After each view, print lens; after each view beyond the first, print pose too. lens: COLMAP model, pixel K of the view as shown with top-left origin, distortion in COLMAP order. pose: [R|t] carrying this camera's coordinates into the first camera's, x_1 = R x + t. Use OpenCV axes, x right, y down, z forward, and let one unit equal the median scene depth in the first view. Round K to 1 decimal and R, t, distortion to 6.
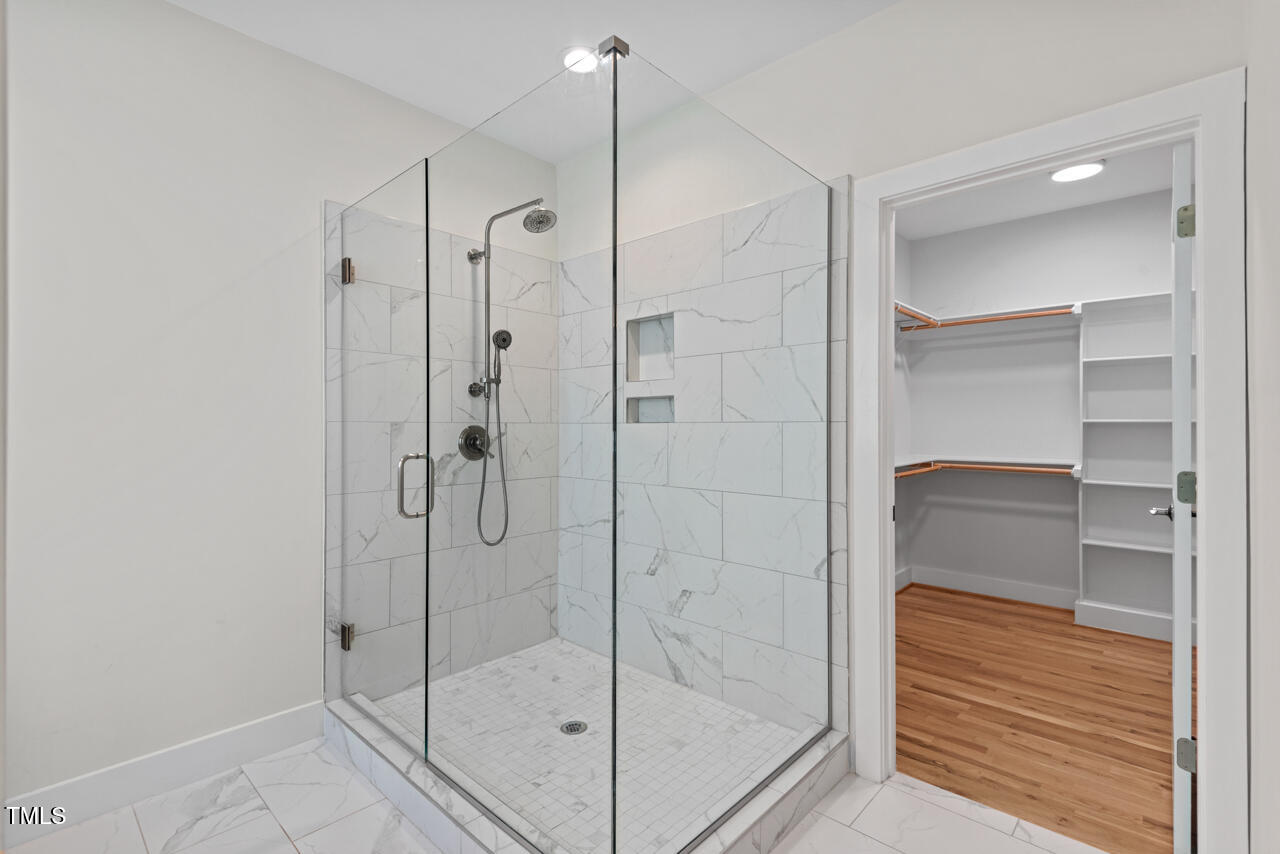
lens RADIAL K [[579.6, 0, 654.7], [0, 579.6, 423.3], [0, 0, 1]] dist [0.000214, -0.000636]
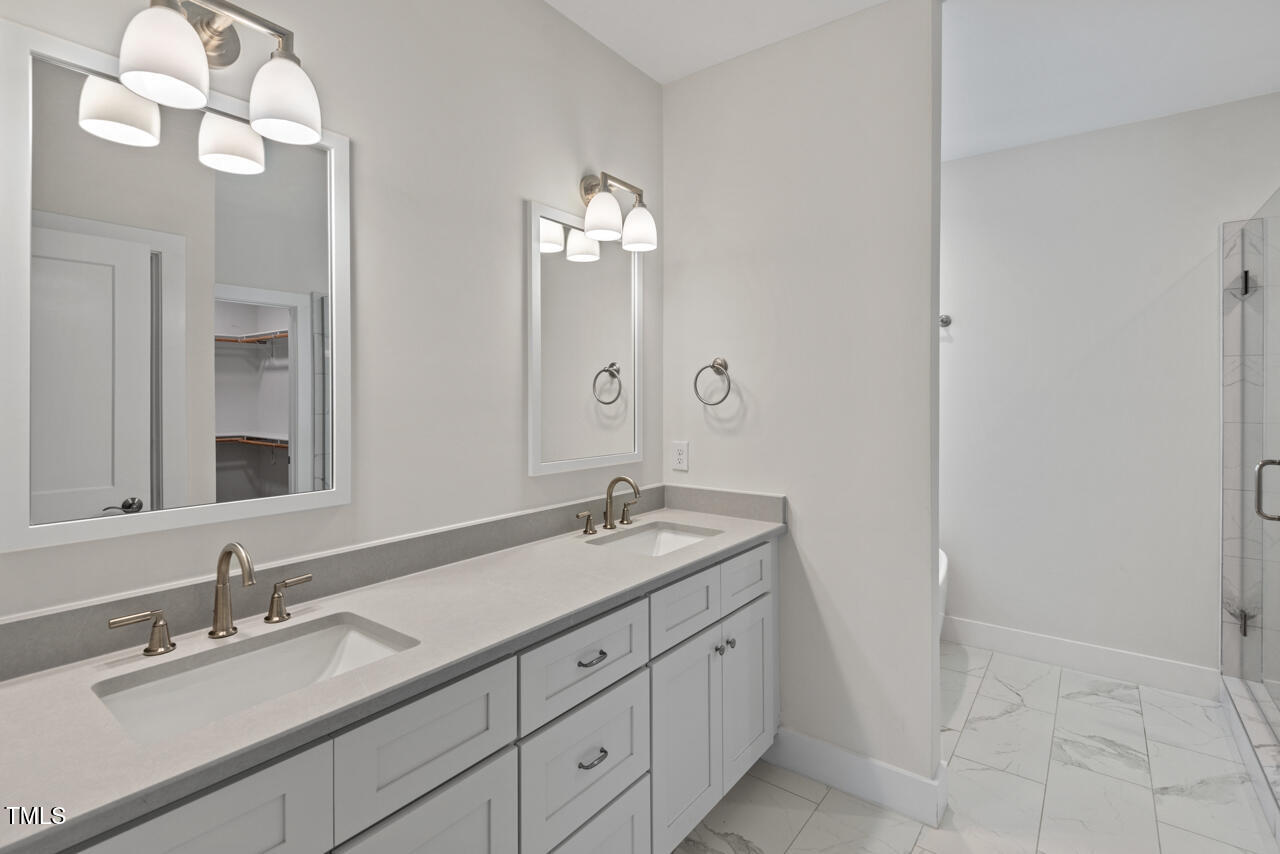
lens RADIAL K [[588.8, 0, 644.2], [0, 588.8, 410.9], [0, 0, 1]] dist [0.027073, -0.014560]
pose [[0.094244, 0.016174, -0.995418, 0.462569], [0.007252, 0.999830, 0.016932, -0.052501], [0.995523, -0.008815, 0.094111, -0.211230]]
